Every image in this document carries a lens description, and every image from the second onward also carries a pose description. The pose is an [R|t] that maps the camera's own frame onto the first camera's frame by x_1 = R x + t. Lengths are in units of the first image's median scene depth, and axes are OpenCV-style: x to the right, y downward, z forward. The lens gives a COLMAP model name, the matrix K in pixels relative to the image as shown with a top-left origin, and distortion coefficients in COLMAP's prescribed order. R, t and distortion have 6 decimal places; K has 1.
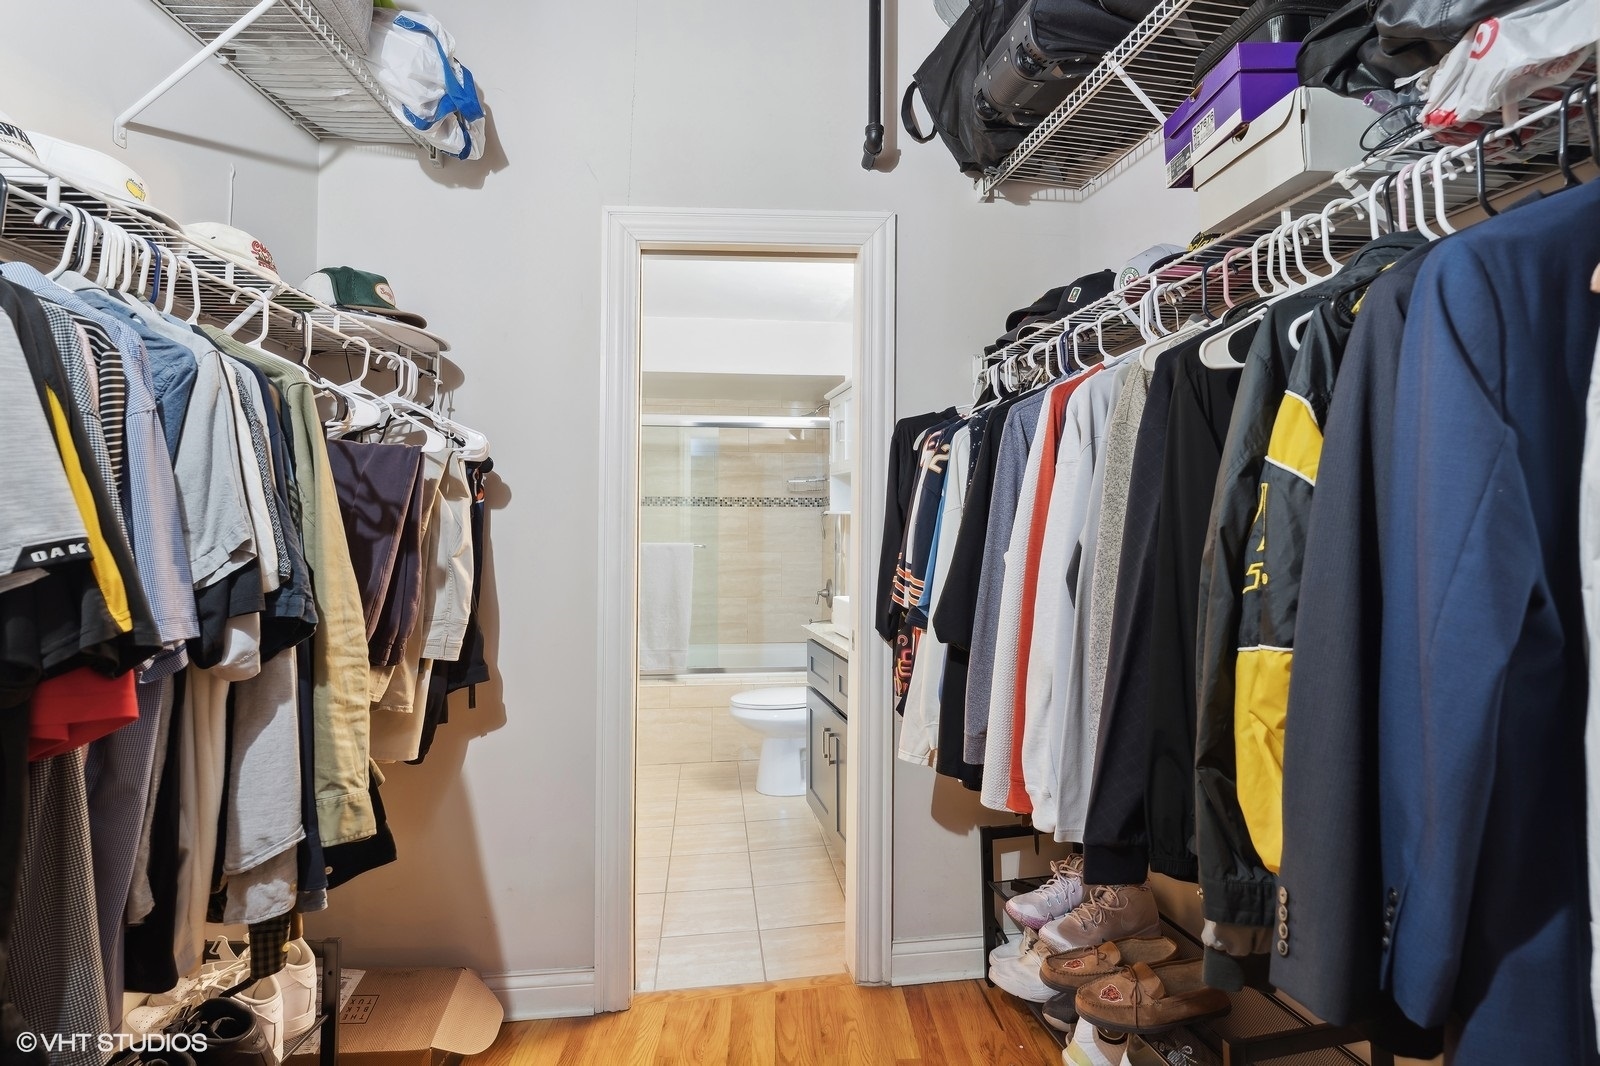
lens RADIAL K [[767.3, 0, 798.9], [0, 767.3, 526.3], [0, 0, 1]] dist [-0.000017, 0.000361]
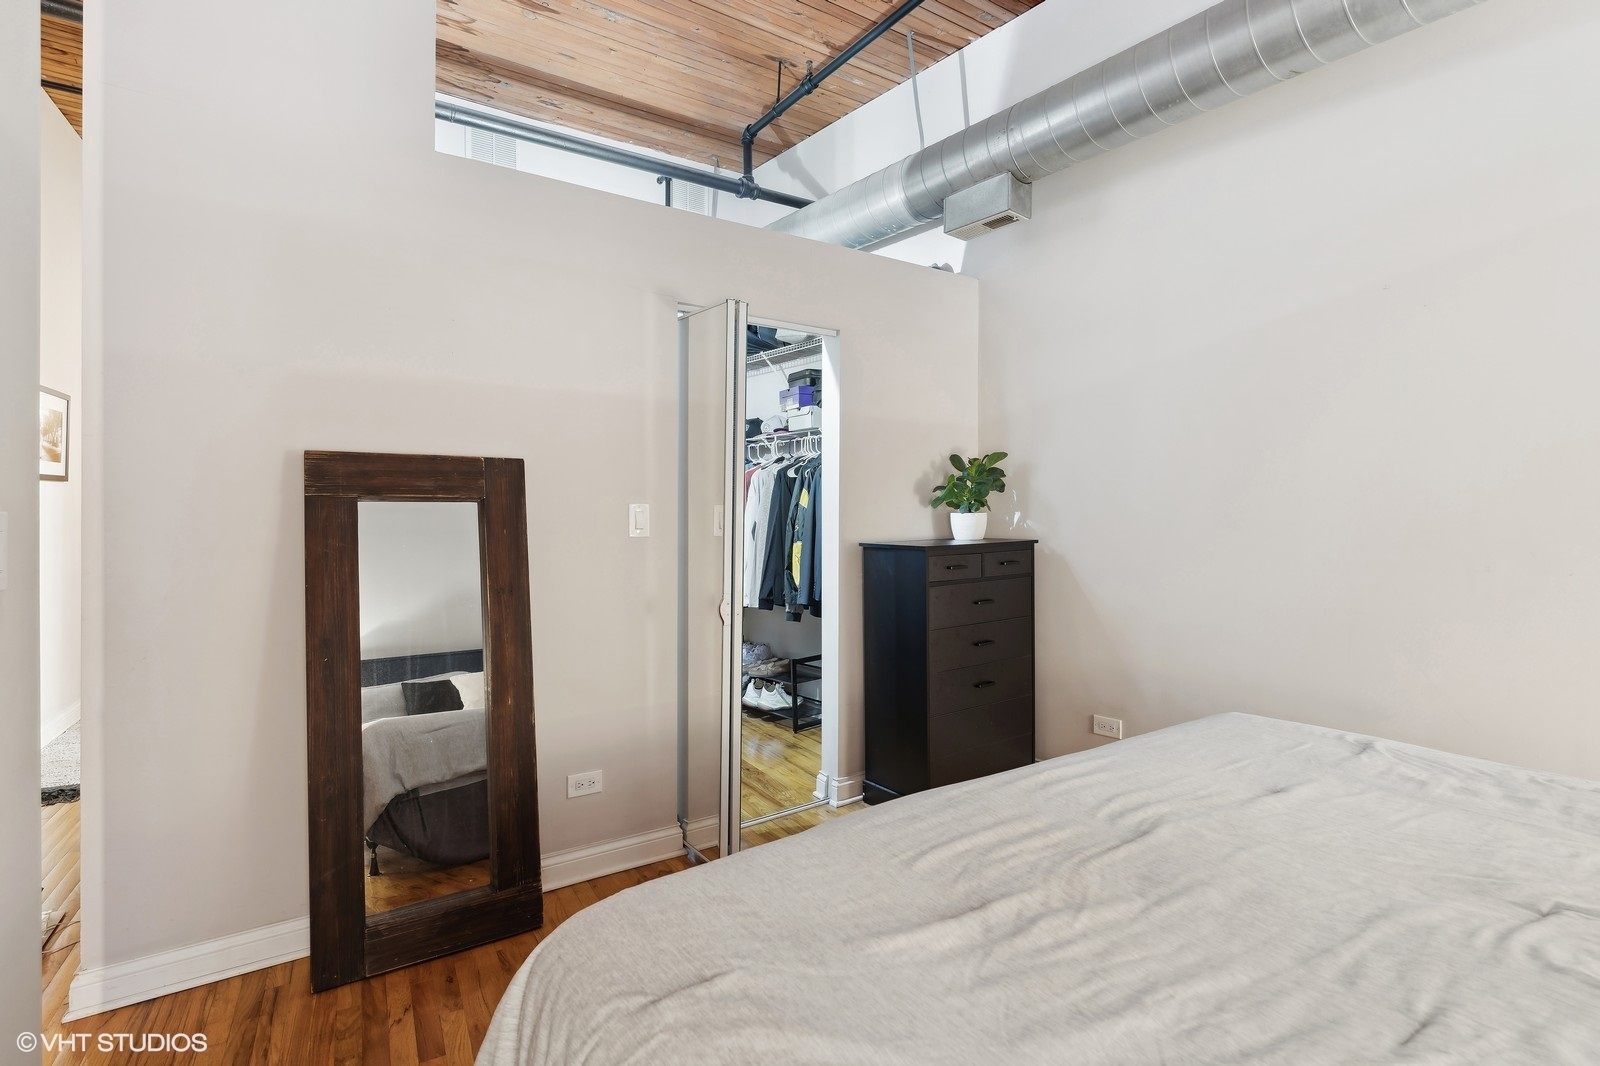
lens RADIAL K [[767.3, 0, 798.9], [0, 767.3, 526.3], [0, 0, 1]] dist [-0.000017, 0.000361]
pose [[0.884918, 0.010313, 0.465633, -1.179945], [-0.016021, 0.999837, 0.008302, 0.013119], [-0.465471, -0.014806, 0.884939, -2.363628]]
